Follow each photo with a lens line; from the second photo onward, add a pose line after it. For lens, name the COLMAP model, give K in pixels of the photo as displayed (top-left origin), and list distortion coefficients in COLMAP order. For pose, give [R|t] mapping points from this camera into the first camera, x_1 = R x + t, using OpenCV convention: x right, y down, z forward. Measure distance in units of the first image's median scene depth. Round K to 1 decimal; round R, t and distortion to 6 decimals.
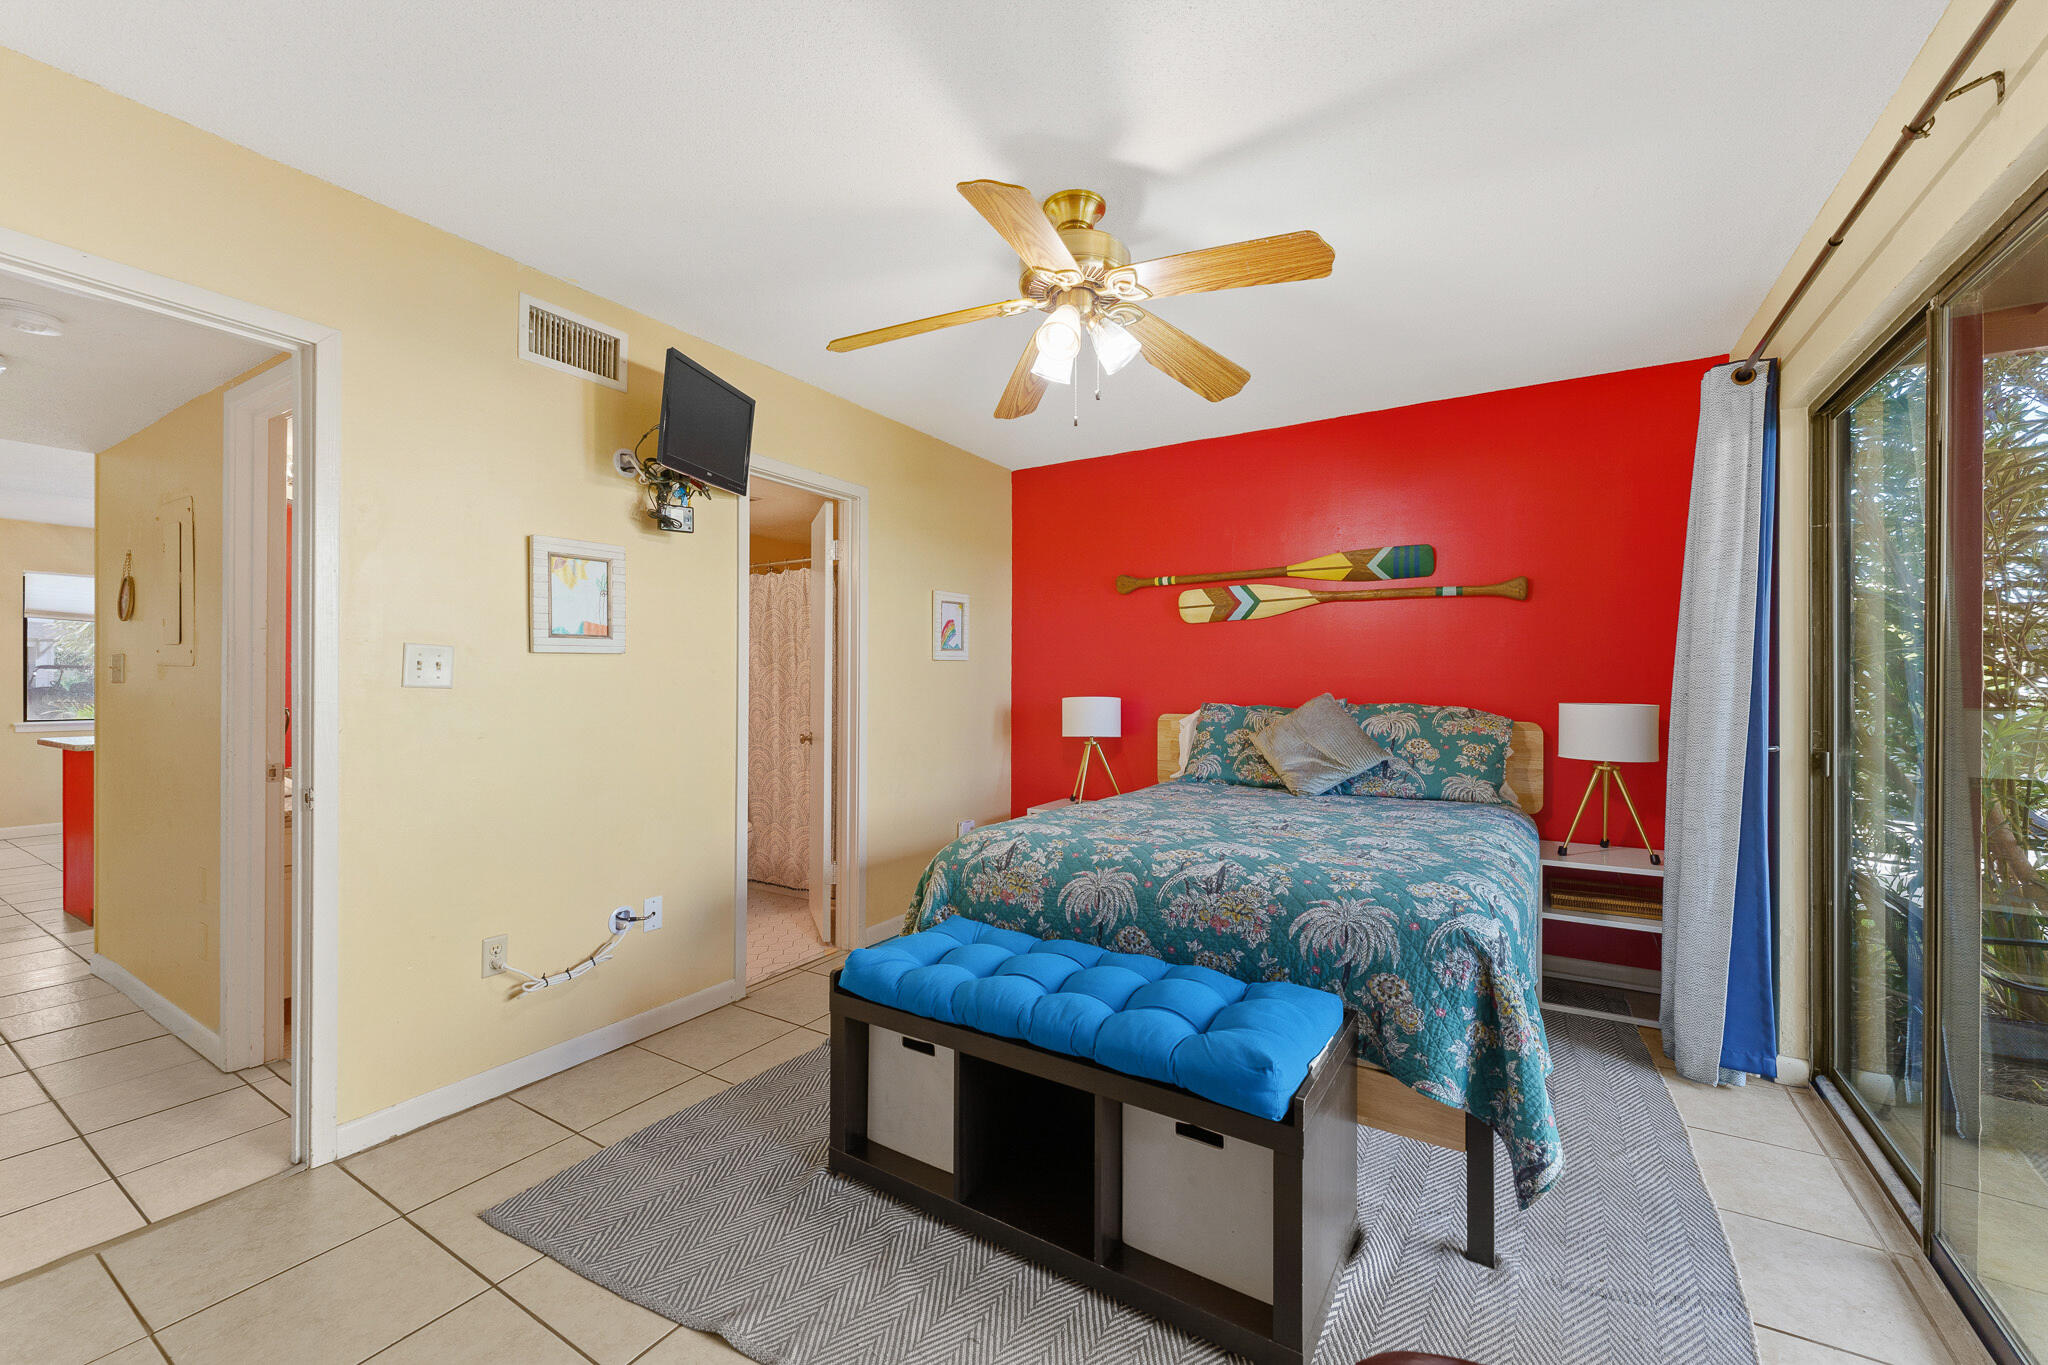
lens RADIAL K [[825.4, 0, 1033.8], [0, 825.4, 685.3], [0, 0, 1]] dist [0.008535, -0.000017]
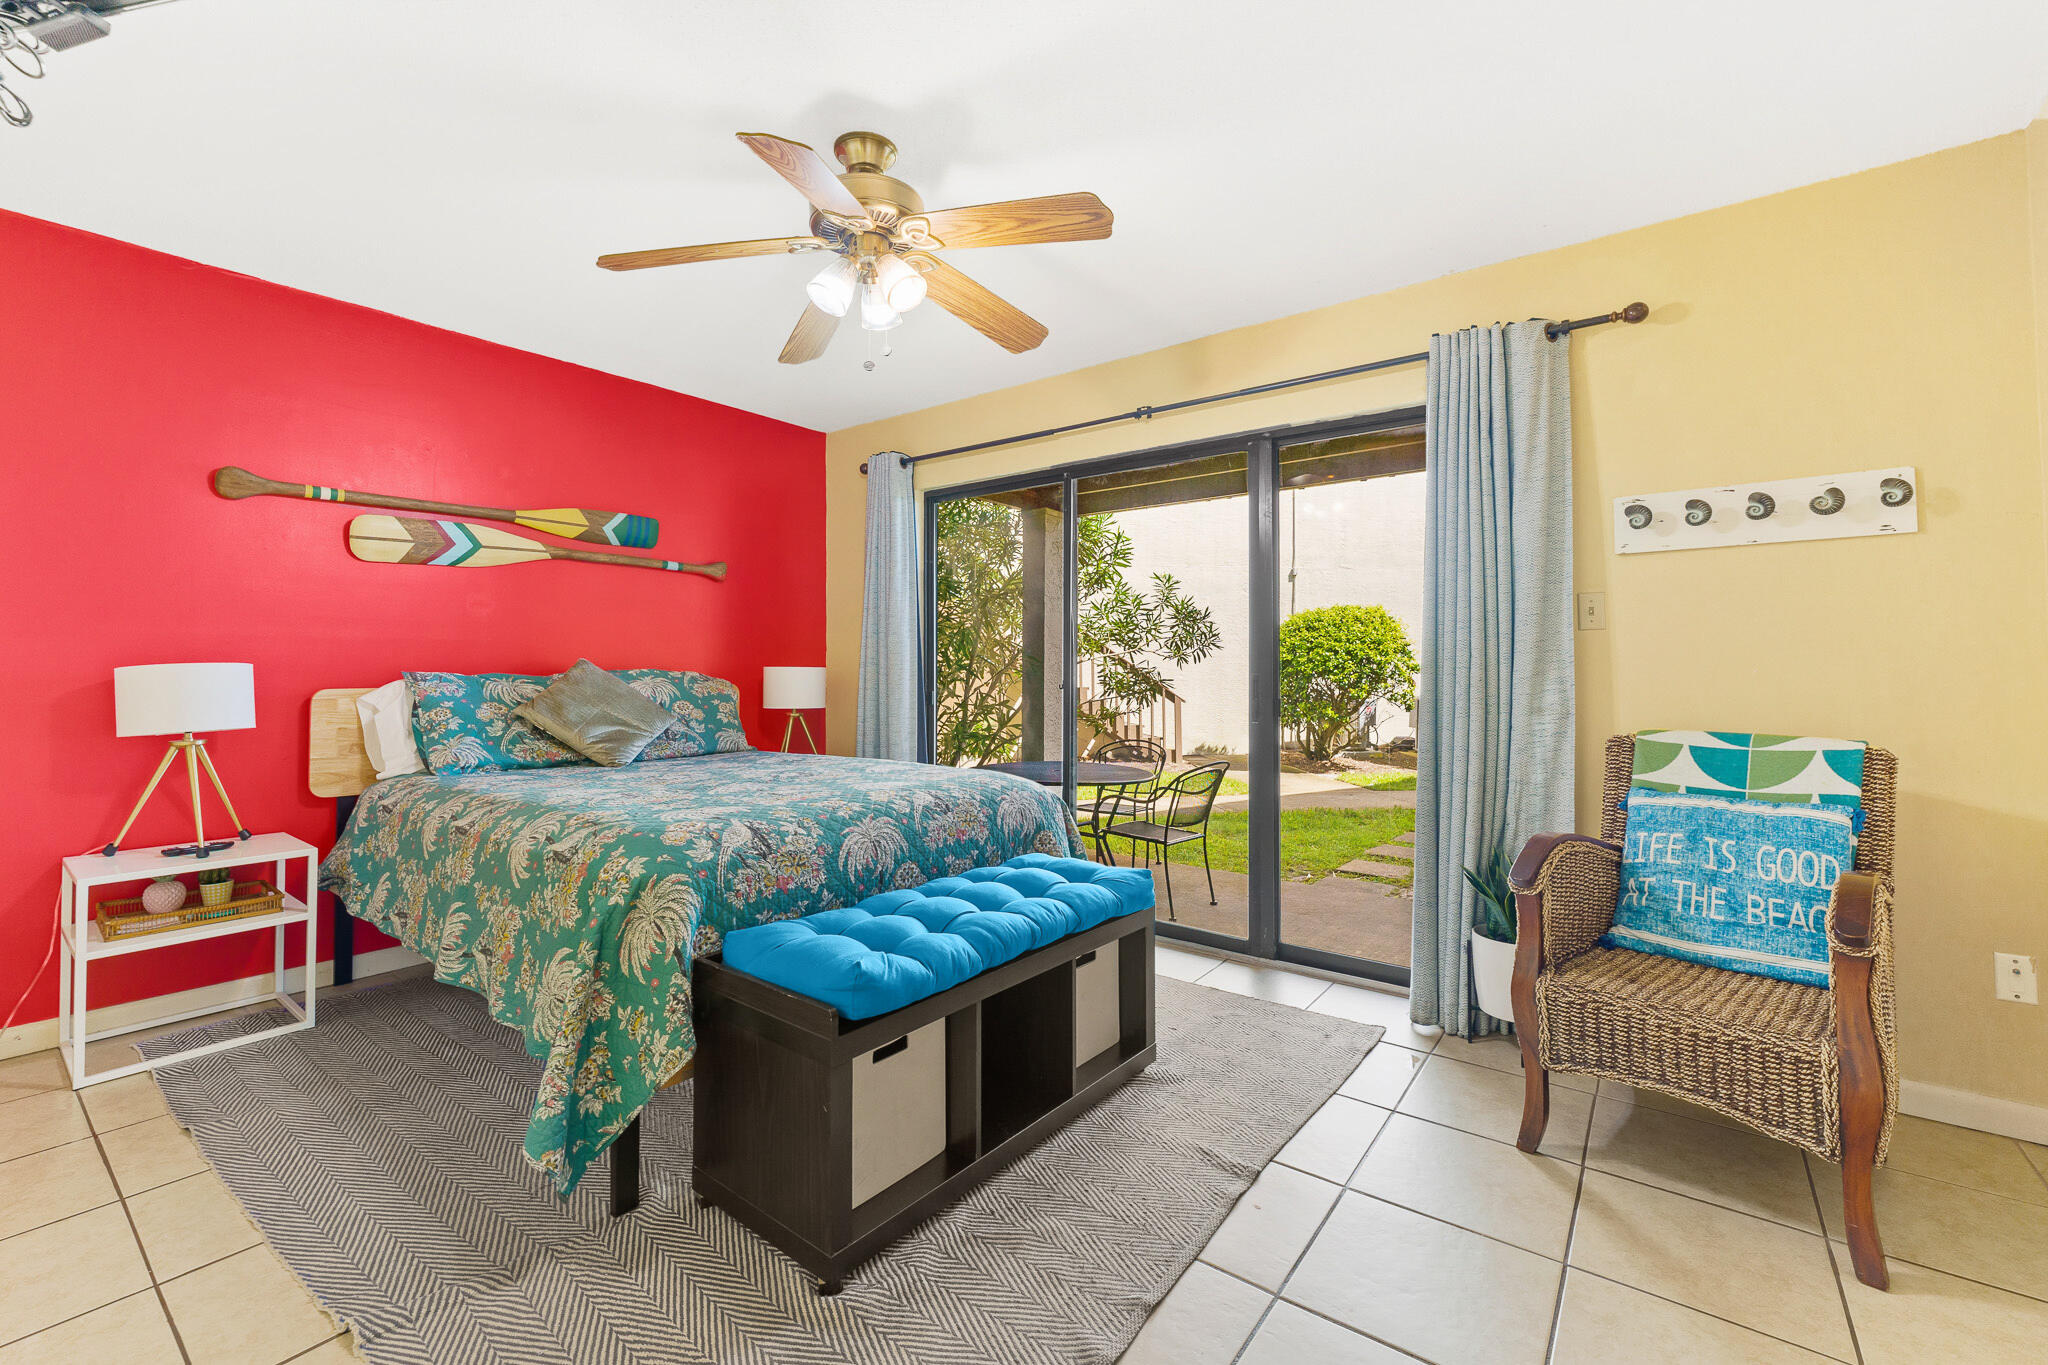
lens RADIAL K [[834.1, 0, 1029.5], [0, 834.1, 645.6], [0, 0, 1]] dist [-0.001111, -0.000099]
pose [[0.108767, 0.030190, 0.993609, -0.556816], [0.005440, 0.999506, -0.030964, 0.028447], [-0.994052, 0.008773, 0.108549, 0.431586]]
